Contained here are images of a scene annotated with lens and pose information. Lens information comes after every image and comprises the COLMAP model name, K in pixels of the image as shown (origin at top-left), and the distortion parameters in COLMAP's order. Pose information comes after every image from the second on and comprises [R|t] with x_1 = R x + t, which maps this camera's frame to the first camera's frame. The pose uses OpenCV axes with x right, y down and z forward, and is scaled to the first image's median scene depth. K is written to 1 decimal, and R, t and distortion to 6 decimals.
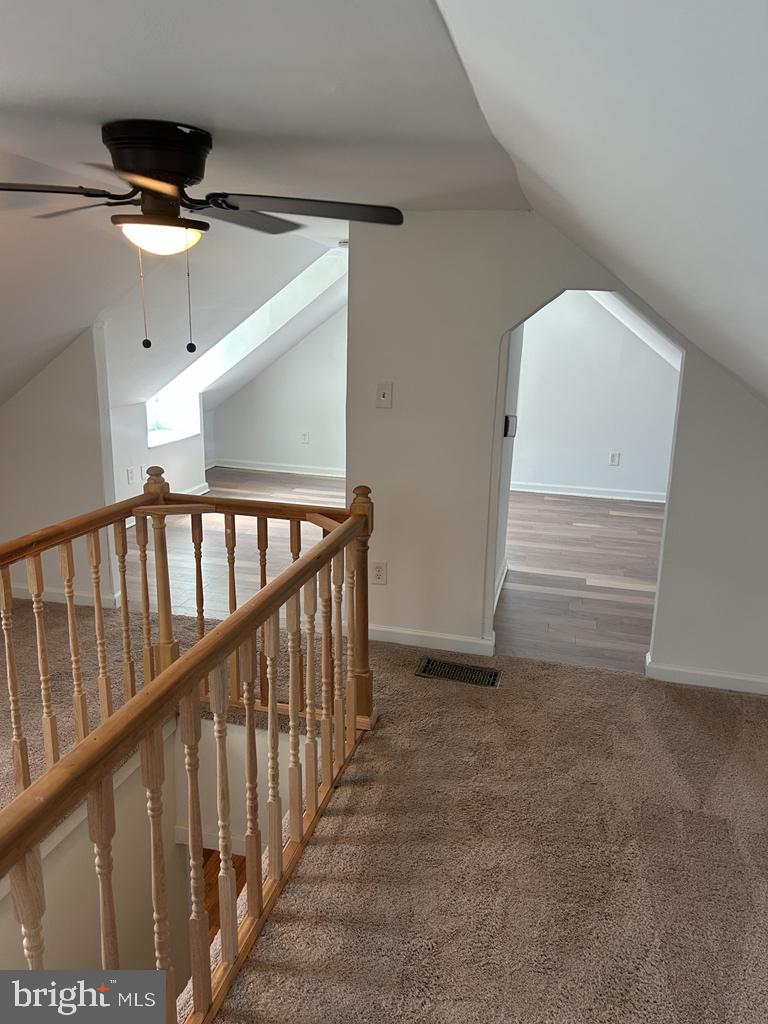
lens RADIAL K [[776.2, 0, 381.7], [0, 776.2, 513.3], [0, 0, 1]] dist [0.055906, -0.063879]
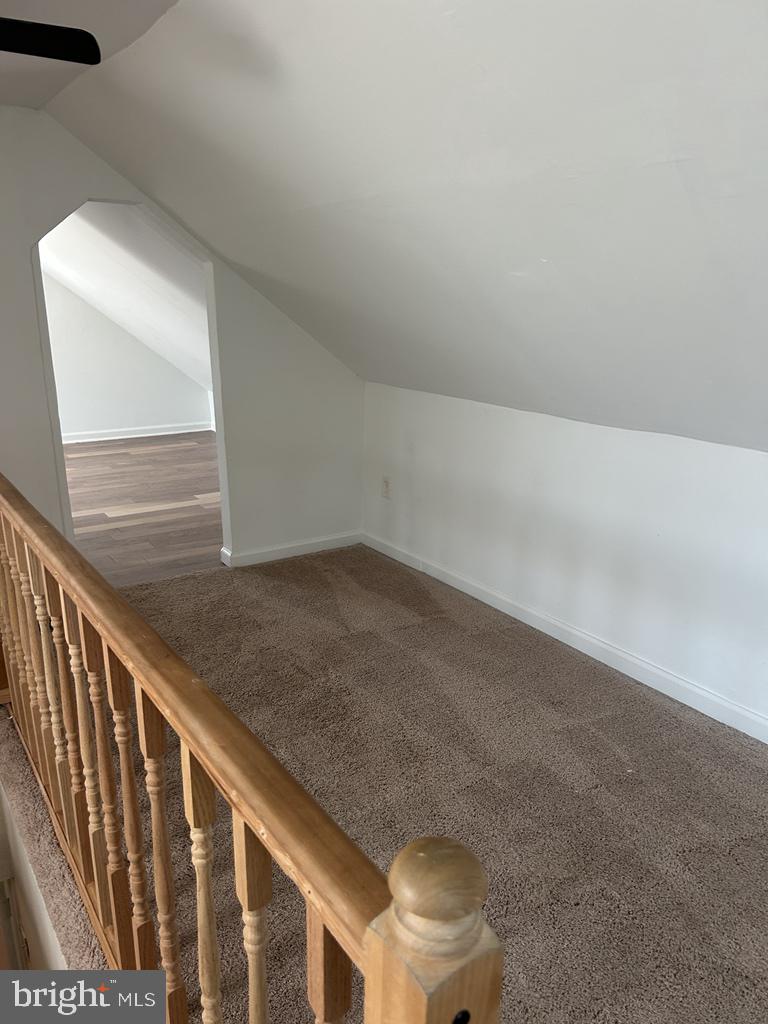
lens RADIAL K [[776.2, 0, 383.5], [0, 776.2, 515.0], [0, 0, 1]] dist [0.055906, -0.063879]
pose [[0.670107, -0.229971, 0.705741, -0.352404], [0.194837, 0.971951, 0.131718, 0.043401], [-0.716237, 0.049240, 0.696118, 0.093639]]
